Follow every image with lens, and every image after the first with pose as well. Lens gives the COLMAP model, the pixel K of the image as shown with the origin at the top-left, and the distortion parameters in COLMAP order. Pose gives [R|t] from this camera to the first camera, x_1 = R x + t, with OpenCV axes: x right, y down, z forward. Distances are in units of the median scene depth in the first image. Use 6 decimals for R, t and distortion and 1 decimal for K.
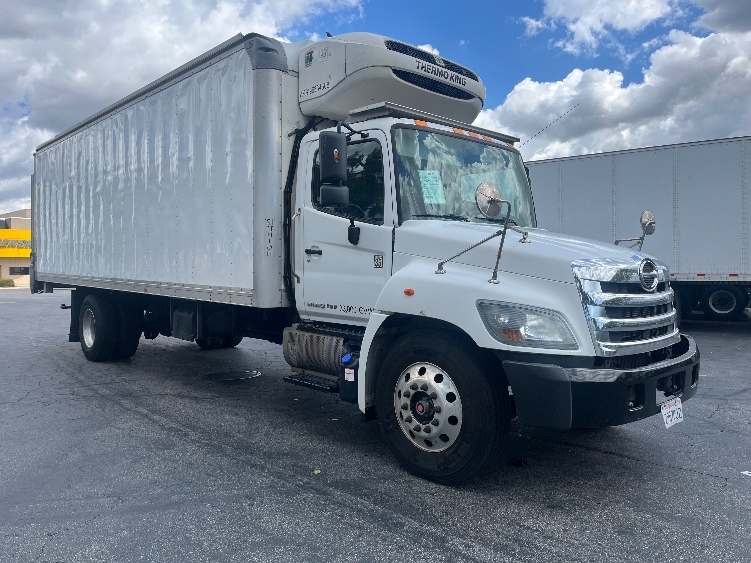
lens RADIAL K [[568.1, 0, 379.8], [0, 568.1, 284.5], [0, 0, 1]] dist [0.008651, 0.001584]
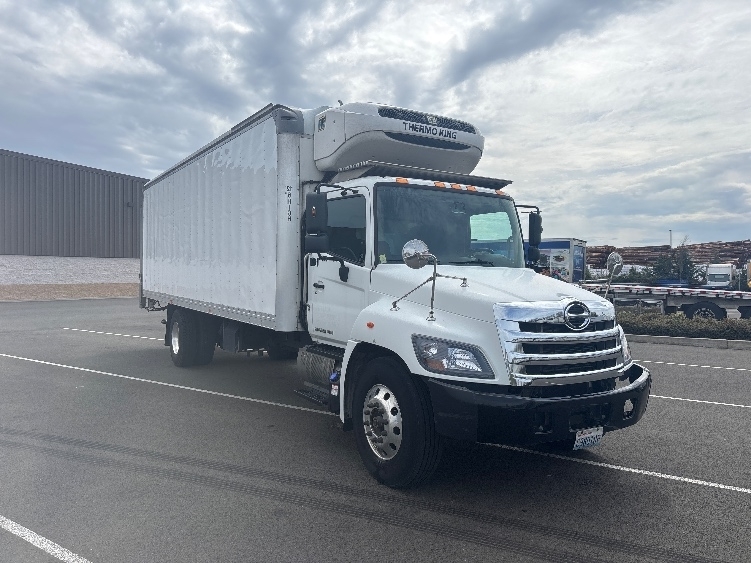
lens RADIAL K [[568.1, 0, 379.8], [0, 568.1, 284.5], [0, 0, 1]] dist [0.008651, 0.001584]
pose [[0.980988, 0.014205, -0.193548, 0.267149], [-0.018214, 0.999655, -0.018946, -0.043971], [0.193212, 0.022111, 0.980908, -0.170805]]
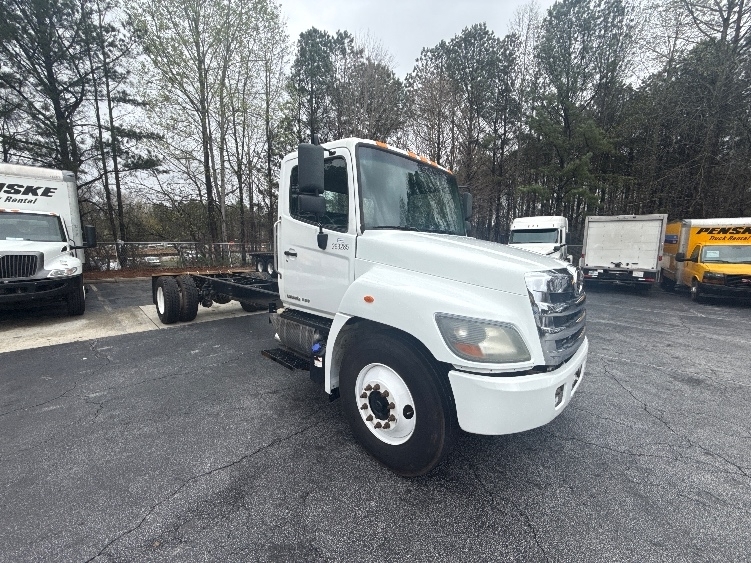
lens RADIAL K [[311.3, 0, 375.1], [0, 311.3, 286.7], [0, 0, 1]] dist [-0.041989, 0.000007]
pose [[0.998280, 0.004710, 0.058430, 0.024886], [-0.009951, 0.995916, 0.089730, -0.053351], [-0.057769, -0.090157, 0.994251, 0.366422]]
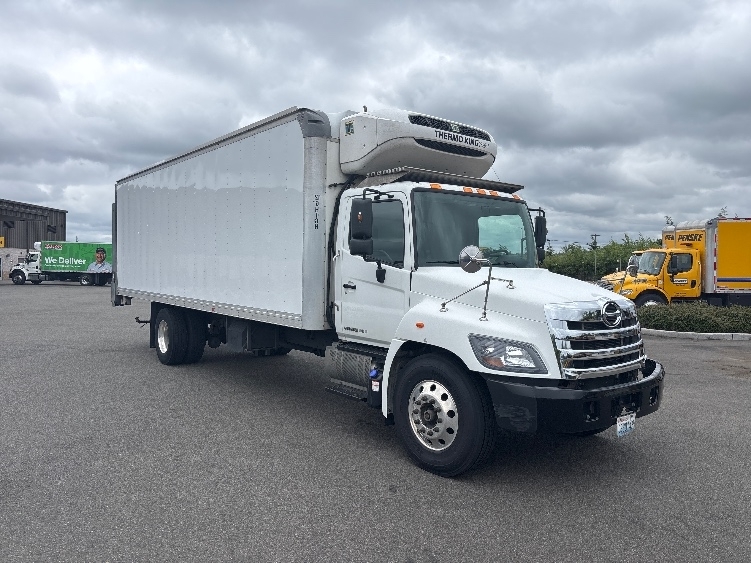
lens RADIAL K [[568.1, 0, 379.8], [0, 568.1, 284.5], [0, 0, 1]] dist [0.008651, 0.001584]
pose [[0.996314, 0.010209, -0.085176, 0.060393], [-0.010658, 0.999932, -0.004819, -0.061916], [0.085121, 0.005709, 0.996354, -0.256275]]
